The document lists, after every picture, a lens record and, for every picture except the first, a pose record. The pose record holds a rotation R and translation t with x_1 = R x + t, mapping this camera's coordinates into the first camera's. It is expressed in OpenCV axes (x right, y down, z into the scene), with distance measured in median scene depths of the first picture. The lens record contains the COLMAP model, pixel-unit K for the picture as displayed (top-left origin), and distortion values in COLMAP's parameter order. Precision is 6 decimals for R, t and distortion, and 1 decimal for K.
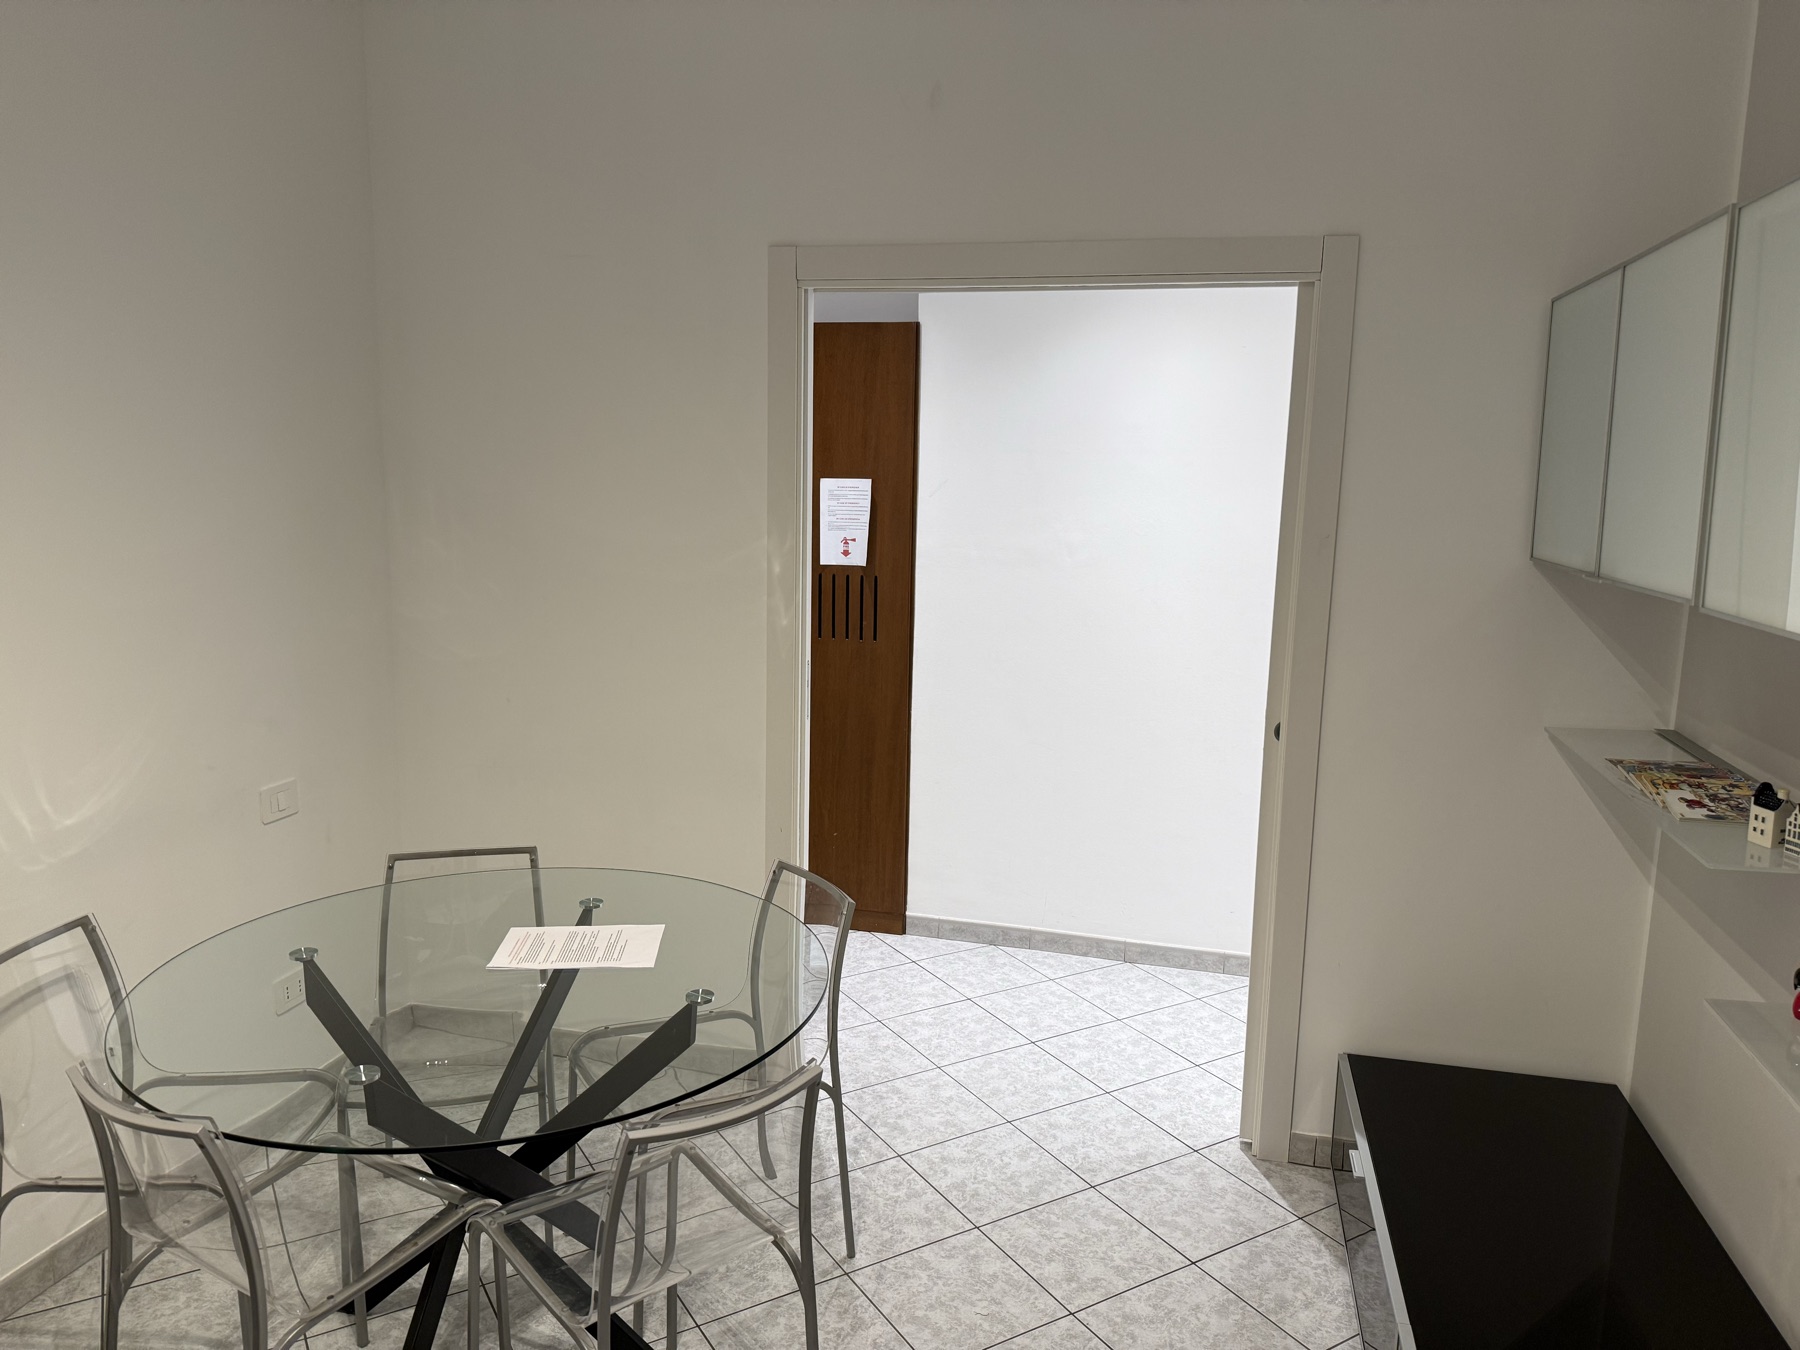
lens RADIAL K [[1286.6, 0, 904.2], [0, 1286.6, 681.1], [0, 0, 1]] dist [0.056631, -0.053454]
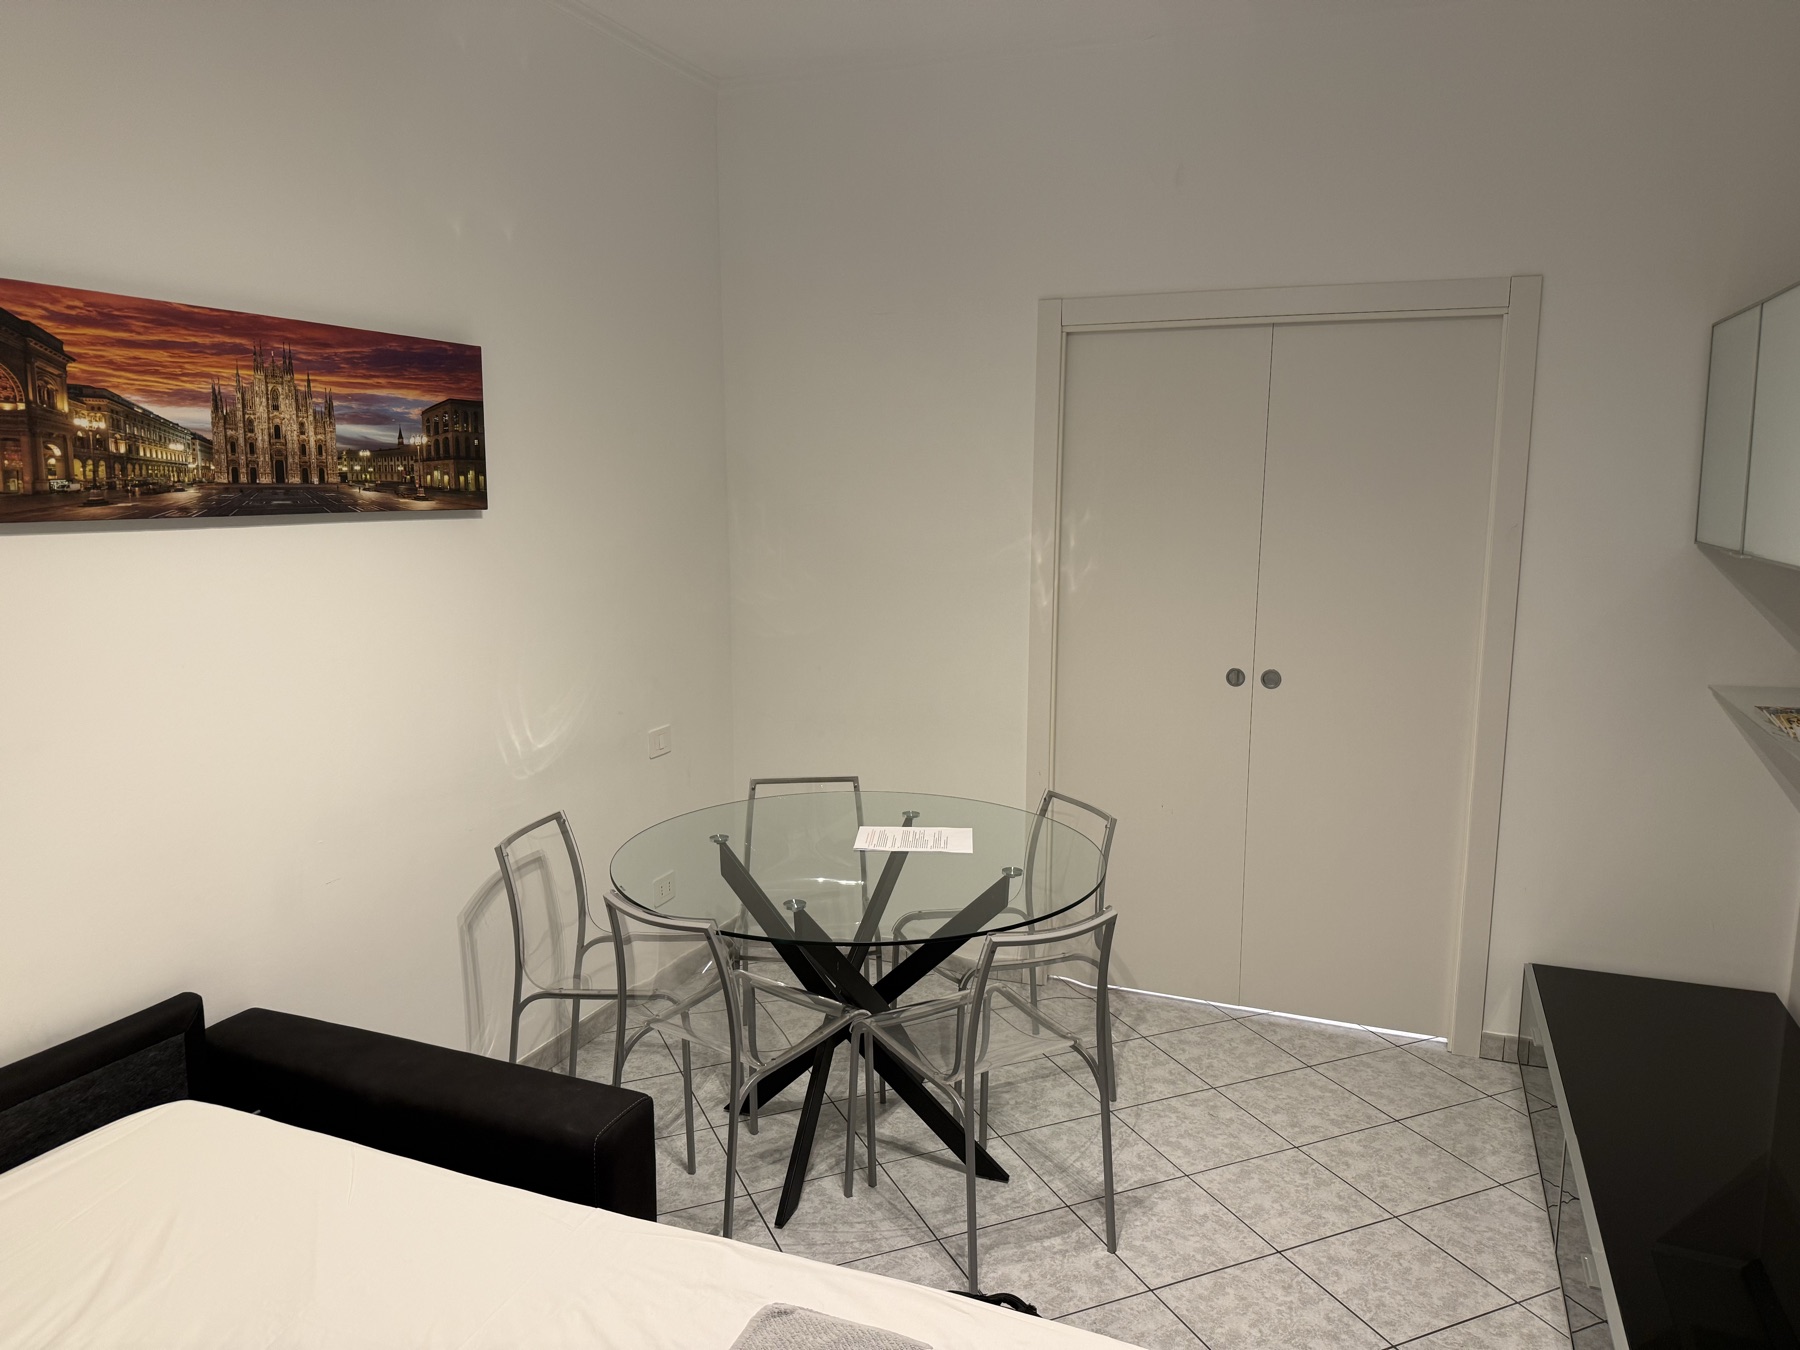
lens RADIAL K [[1286.6, 0, 916.2], [0, 1286.6, 671.8], [0, 0, 1]] dist [0.056631, -0.053454]
pose [[0.991185, 0.002311, -0.132462, -0.064557], [-0.004135, 0.999900, -0.013498, 0.044295], [0.132418, 0.013927, 0.991096, -0.277983]]
